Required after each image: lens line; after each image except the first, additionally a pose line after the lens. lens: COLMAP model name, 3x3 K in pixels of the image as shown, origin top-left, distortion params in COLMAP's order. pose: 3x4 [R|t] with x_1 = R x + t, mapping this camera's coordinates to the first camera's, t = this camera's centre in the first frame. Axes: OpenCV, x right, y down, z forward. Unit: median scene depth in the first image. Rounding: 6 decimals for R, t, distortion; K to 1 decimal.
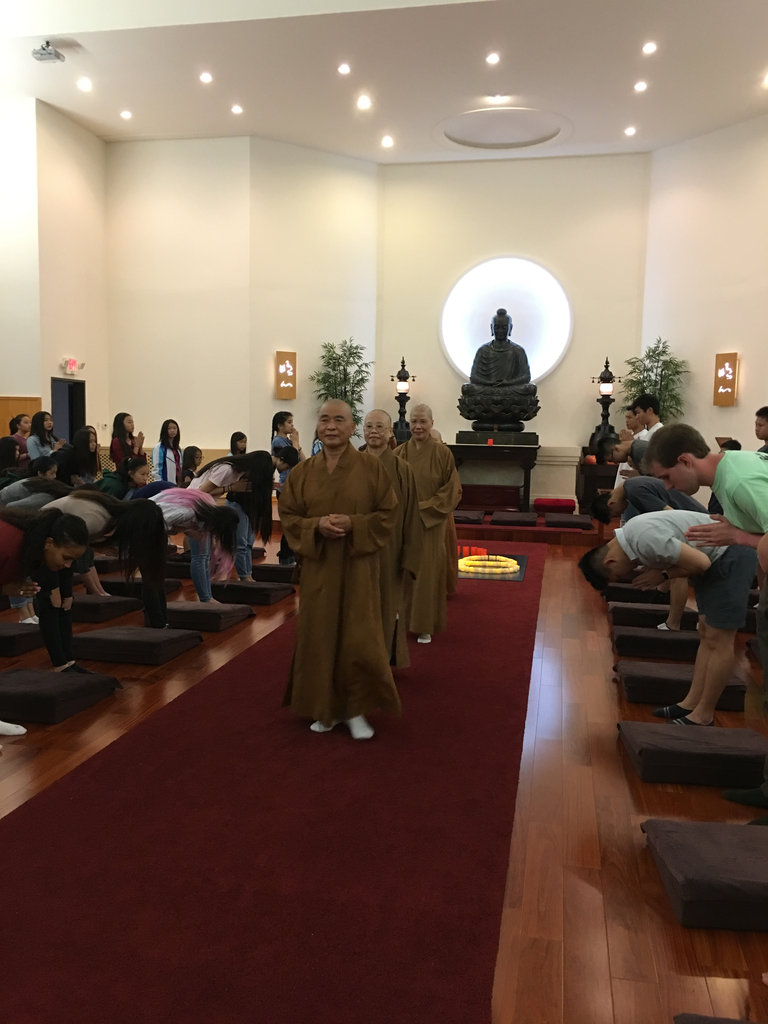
lens RADIAL K [[810.5, 0, 390.9], [0, 810.5, 494.6], [0, 0, 1]] dist [0.077241, -0.070240]
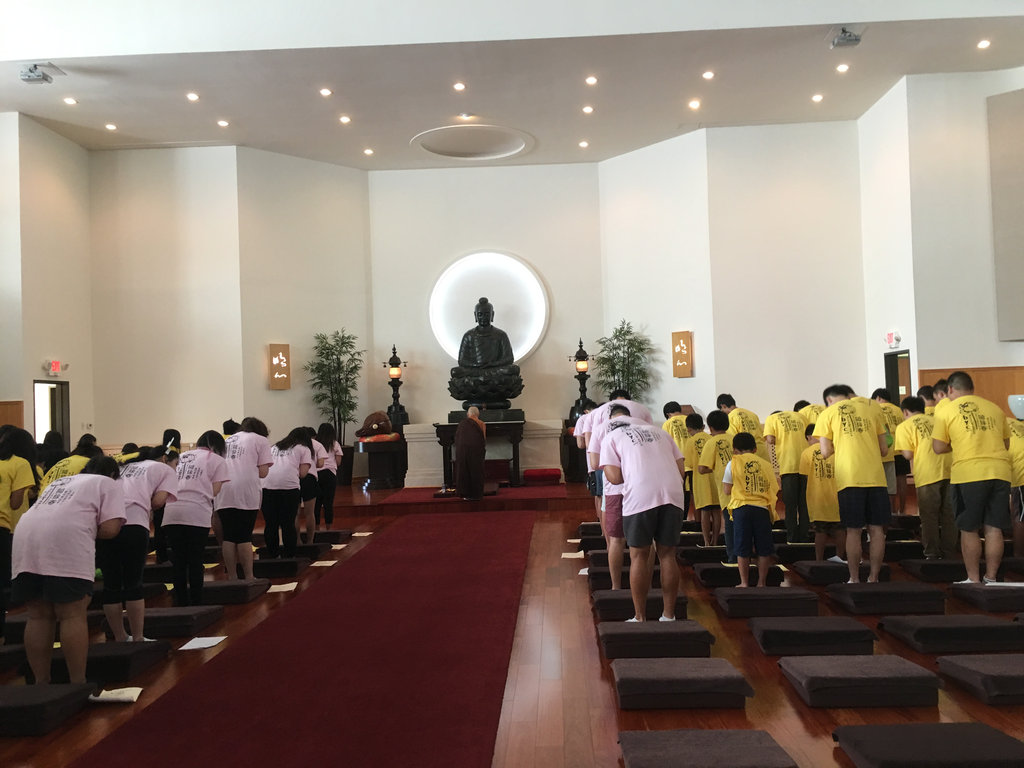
lens RADIAL K [[810.5, 0, 512.0], [0, 810.5, 384.0], [0, 0, 1]] dist [0.077241, -0.070240]
pose [[0.986792, -0.047622, 0.154837, 0.000585], [0.064655, 0.992165, -0.106900, 0.004826], [-0.148533, 0.115499, 0.982140, -0.057567]]
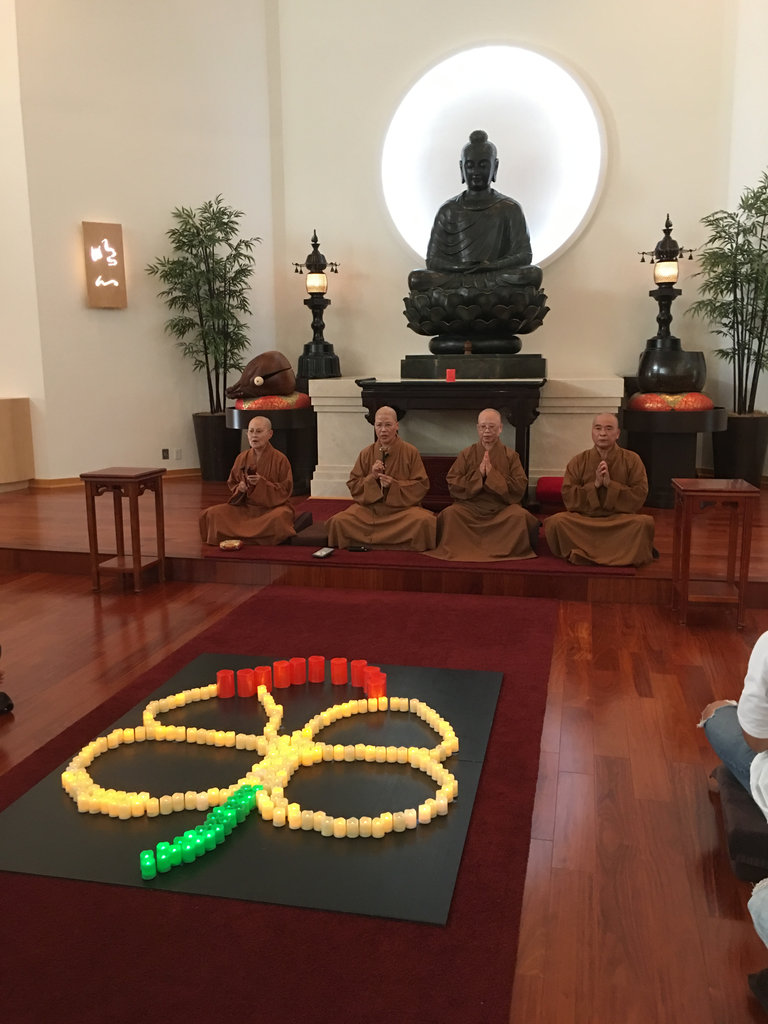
lens RADIAL K [[810.5, 0, 390.9], [0, 810.5, 494.6], [0, 0, 1]] dist [0.077241, -0.070240]
pose [[0.999250, -0.024516, -0.029974, 0.086711], [0.027031, 0.995876, 0.086599, -0.030450], [0.027727, -0.087345, 0.995792, 0.416131]]
